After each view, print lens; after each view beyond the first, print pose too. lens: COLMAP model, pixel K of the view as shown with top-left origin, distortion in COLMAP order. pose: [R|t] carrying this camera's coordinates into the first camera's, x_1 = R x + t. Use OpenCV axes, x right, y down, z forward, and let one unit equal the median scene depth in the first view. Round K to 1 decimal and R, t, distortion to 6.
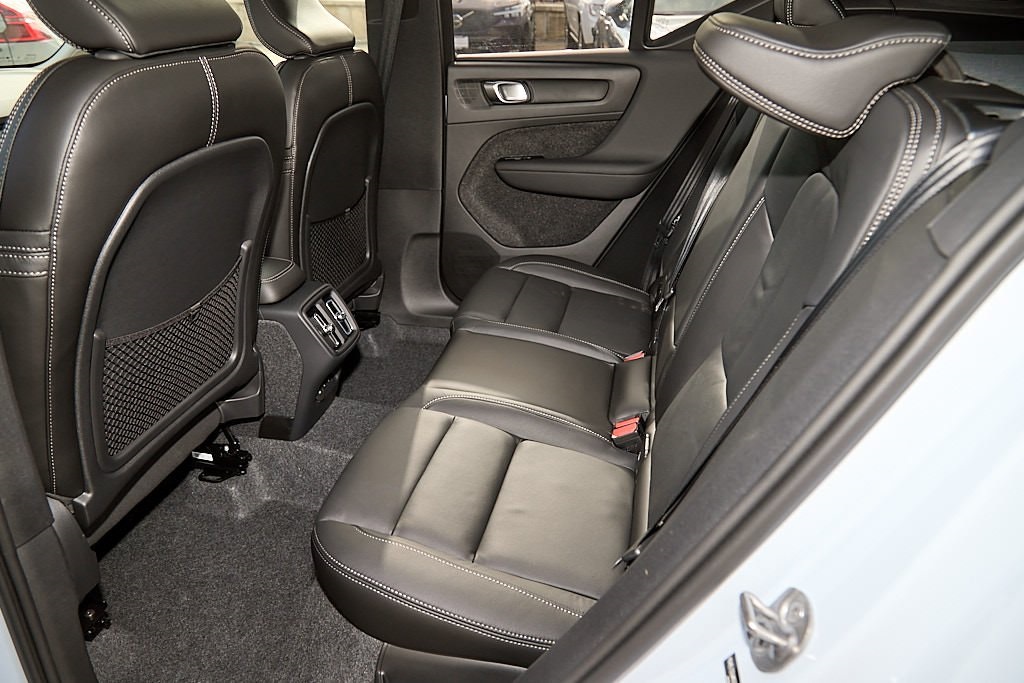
lens RADIAL K [[712.1, 0, 512.0], [0, 712.1, 341.5], [0, 0, 1]] dist [0.000206, 0.000242]
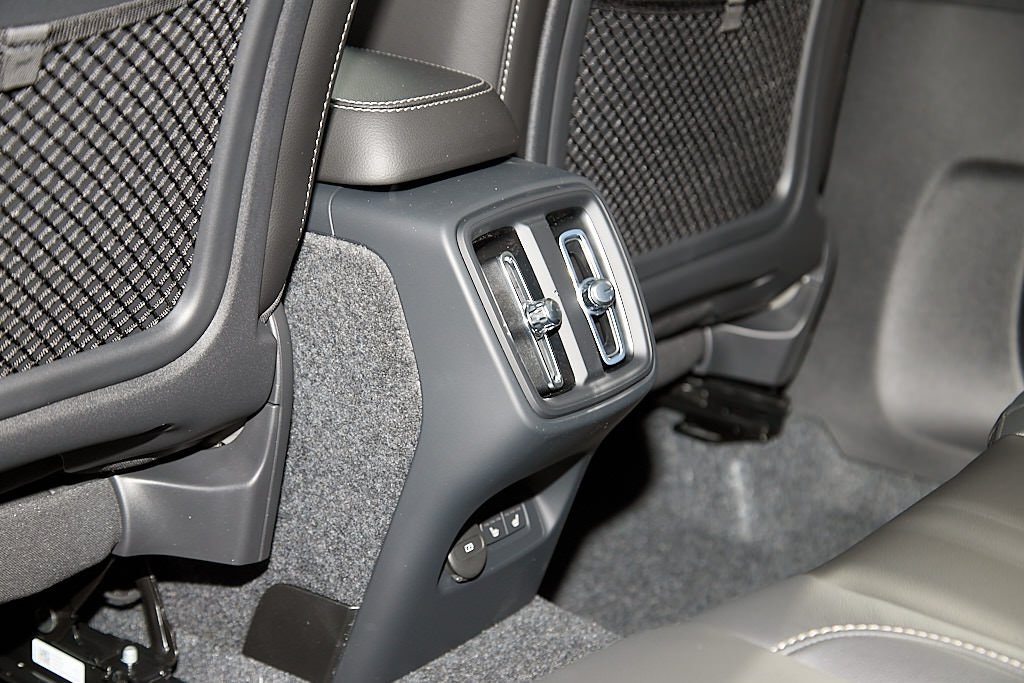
lens RADIAL K [[2129.4, 0, 512.0], [0, 2129.4, 341.5], [0, 0, 1]] dist [0.010186, 0.185714]
pose [[0.916222, 0.193589, -0.350799, 0.026017], [-0.236318, 0.968128, -0.082957, 0.060244], [0.323559, 0.158907, 0.932769, 0.211617]]
